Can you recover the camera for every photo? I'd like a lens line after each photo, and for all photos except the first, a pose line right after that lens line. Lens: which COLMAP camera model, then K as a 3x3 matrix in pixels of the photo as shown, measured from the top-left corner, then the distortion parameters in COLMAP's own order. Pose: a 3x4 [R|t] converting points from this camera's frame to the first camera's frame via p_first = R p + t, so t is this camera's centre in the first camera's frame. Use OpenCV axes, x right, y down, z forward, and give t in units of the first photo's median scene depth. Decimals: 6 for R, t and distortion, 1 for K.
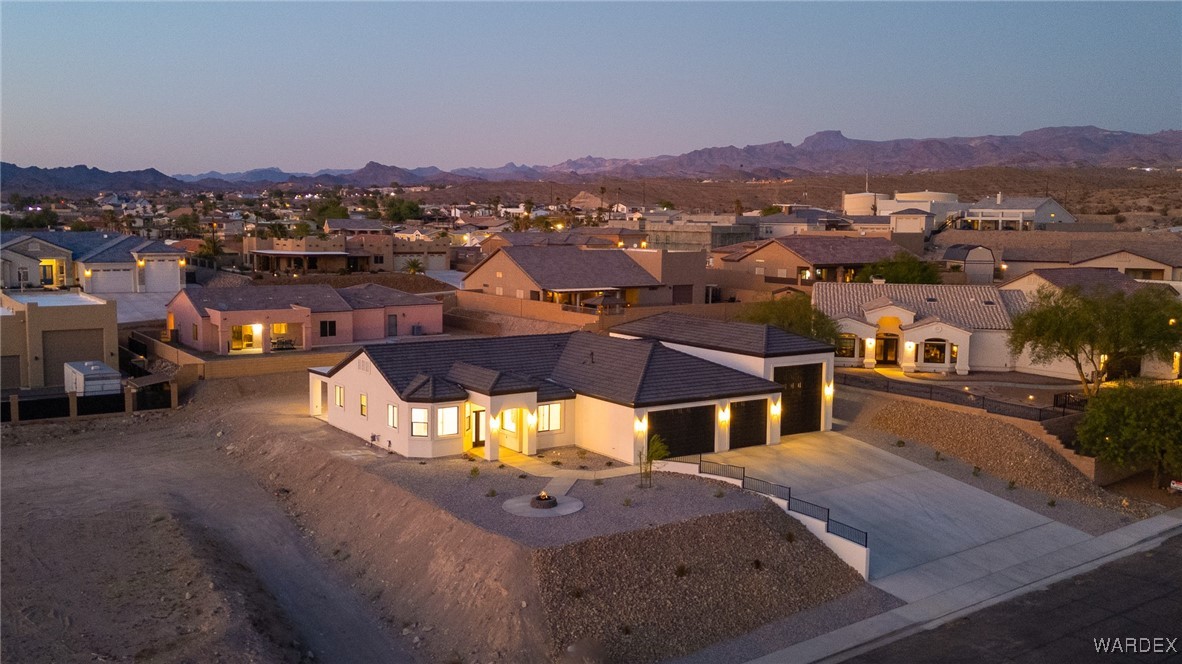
lens RADIAL K [[898.2, 0, 591.4], [0, 898.2, 333.5], [0, 0, 1]] dist [0.051316, 0.003089]
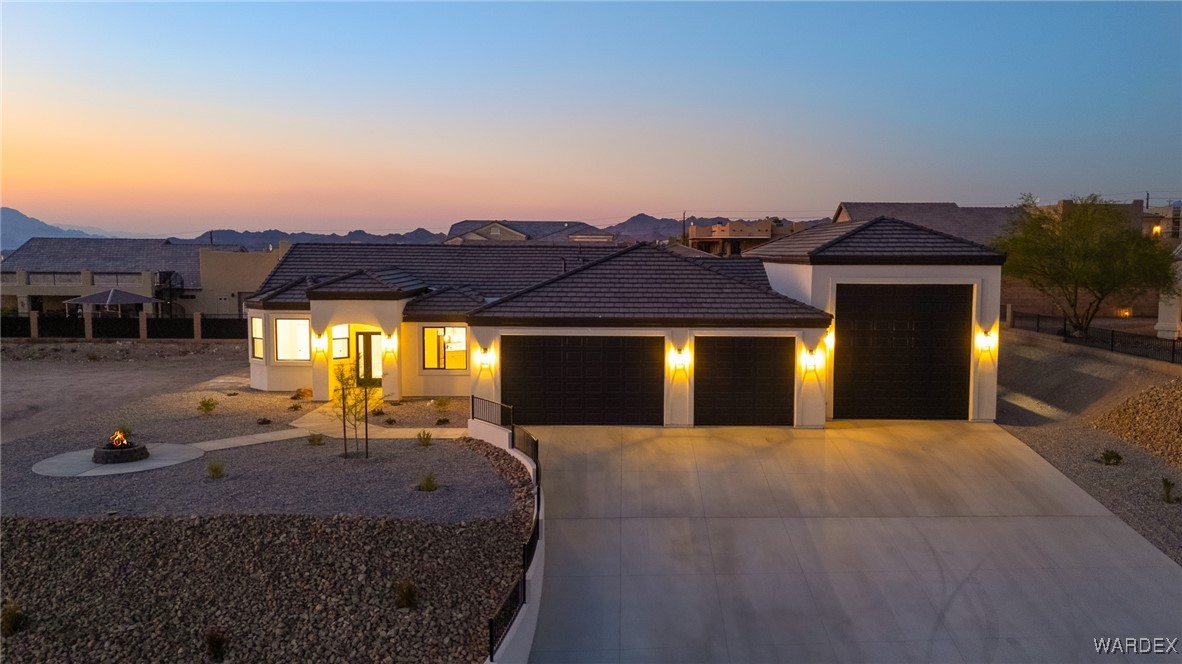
lens RADIAL K [[898.2, 0, 591.4], [0, 898.2, 327.6], [0, 0, 1]] dist [0.051316, 0.003089]
pose [[0.867966, 0.045456, -0.494539, 0.355677], [-0.048863, 0.998787, 0.006043, 0.069982], [0.494214, 0.018920, 0.869134, 0.496040]]
